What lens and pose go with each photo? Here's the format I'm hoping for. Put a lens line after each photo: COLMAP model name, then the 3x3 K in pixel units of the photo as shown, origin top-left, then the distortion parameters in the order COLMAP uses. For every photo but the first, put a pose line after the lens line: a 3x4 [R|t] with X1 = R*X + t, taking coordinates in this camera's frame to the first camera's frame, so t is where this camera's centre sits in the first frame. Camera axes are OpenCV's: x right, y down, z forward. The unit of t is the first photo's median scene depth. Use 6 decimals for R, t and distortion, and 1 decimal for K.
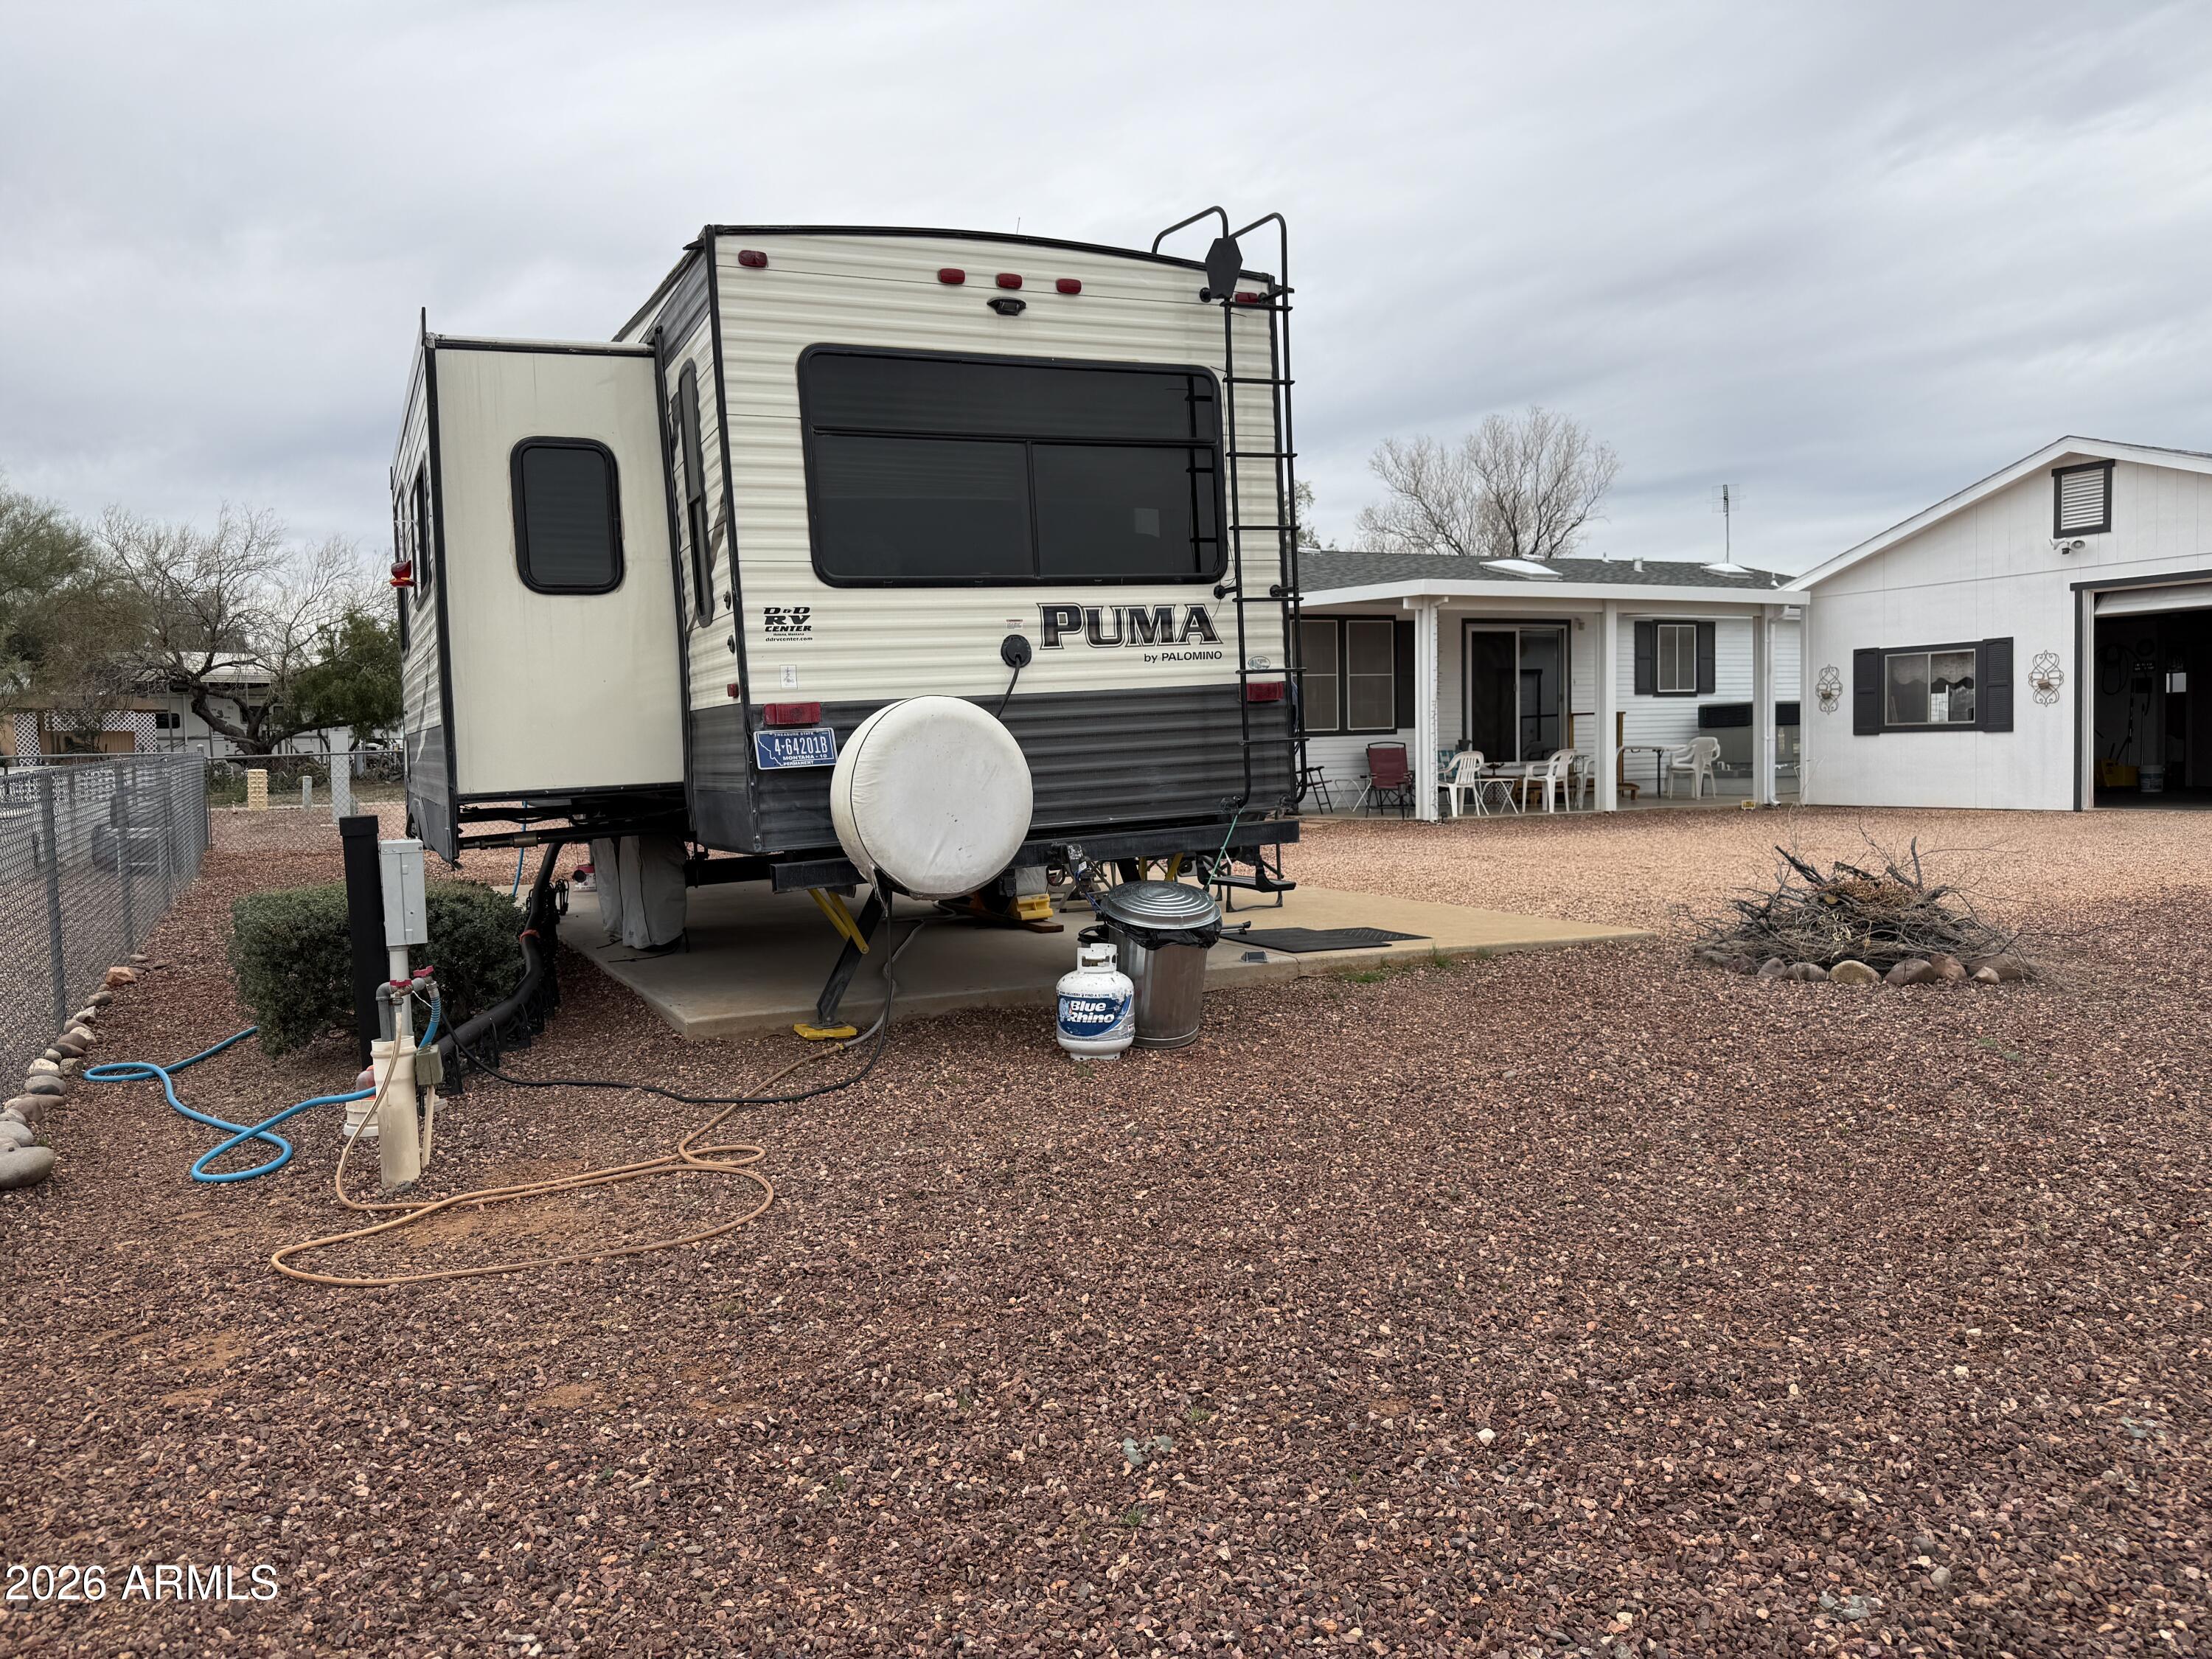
lens RADIAL K [[1677.8, 0, 1049.3], [0, 1677.8, 843.7], [0, 0, 1]] dist [0.140144, -0.188953]
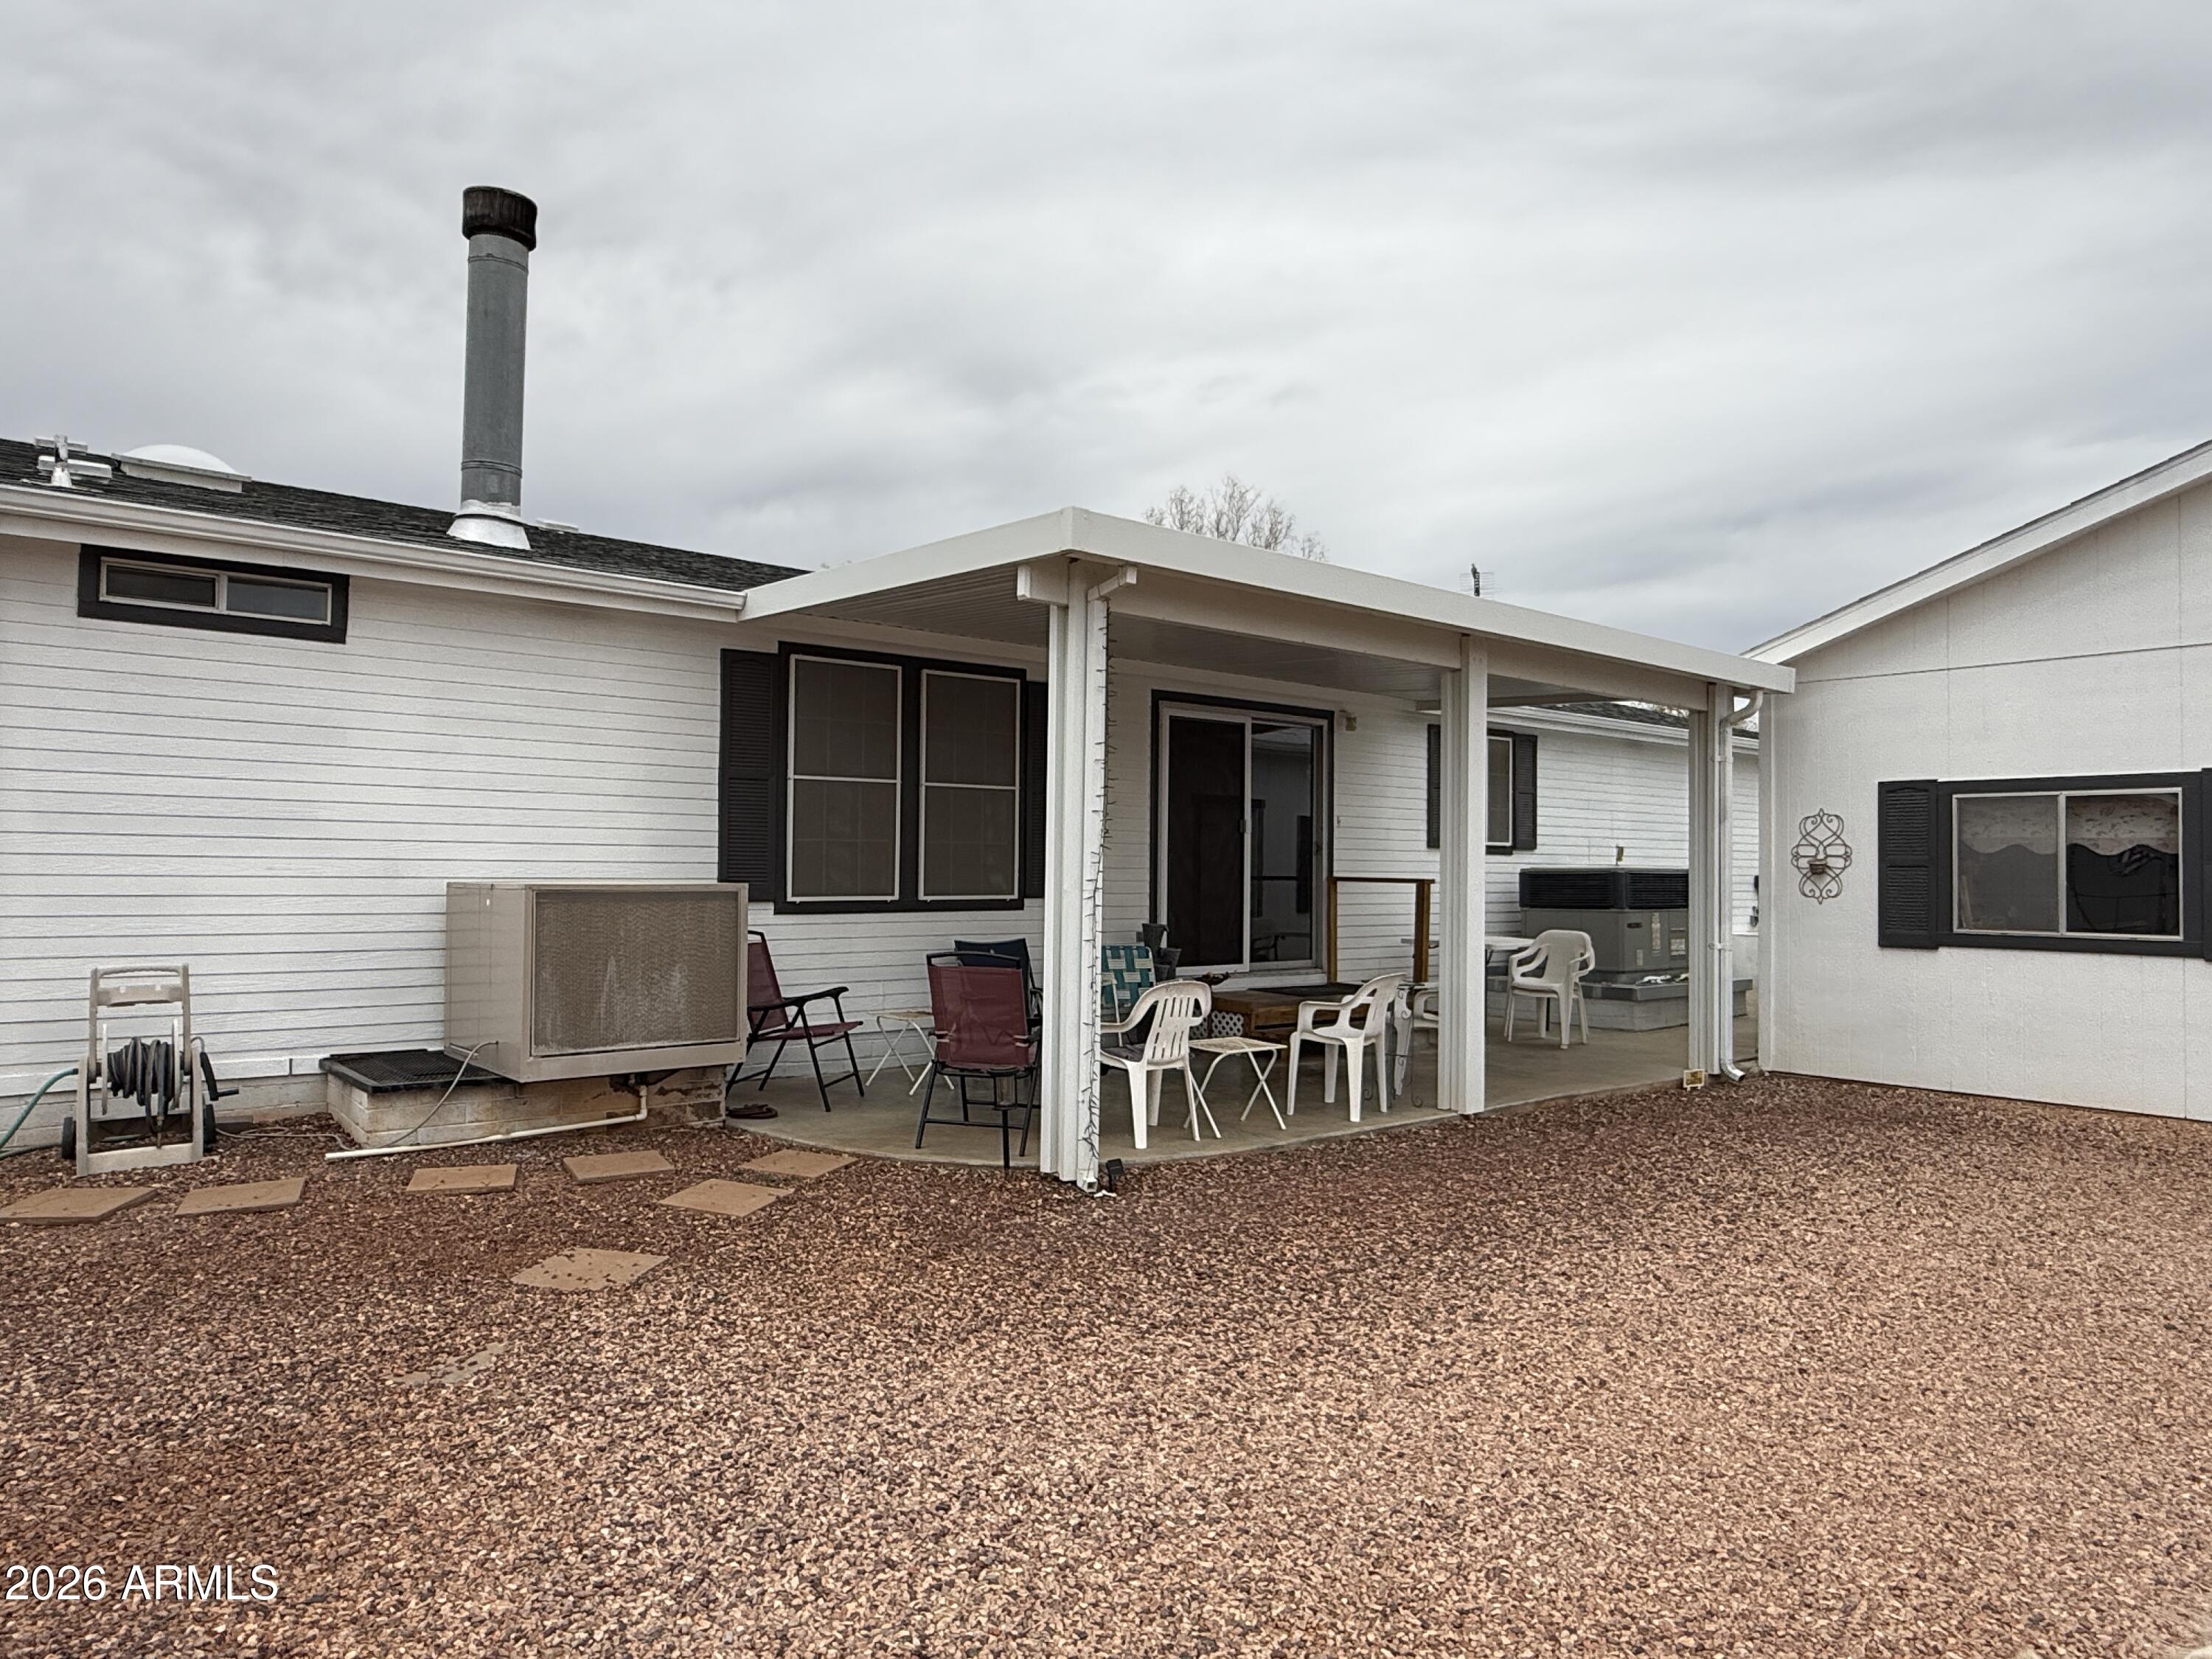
lens RADIAL K [[1432.5, 0, 1106.6], [0, 1432.5, 828.3], [0, 0, 1]] dist [0.000048, -0.000021]
pose [[0.973865, 0.040231, 0.223534, 0.147082], [-0.020829, 0.995860, -0.088487, -0.056591], [-0.226169, 0.081518, 0.970671, 0.639276]]
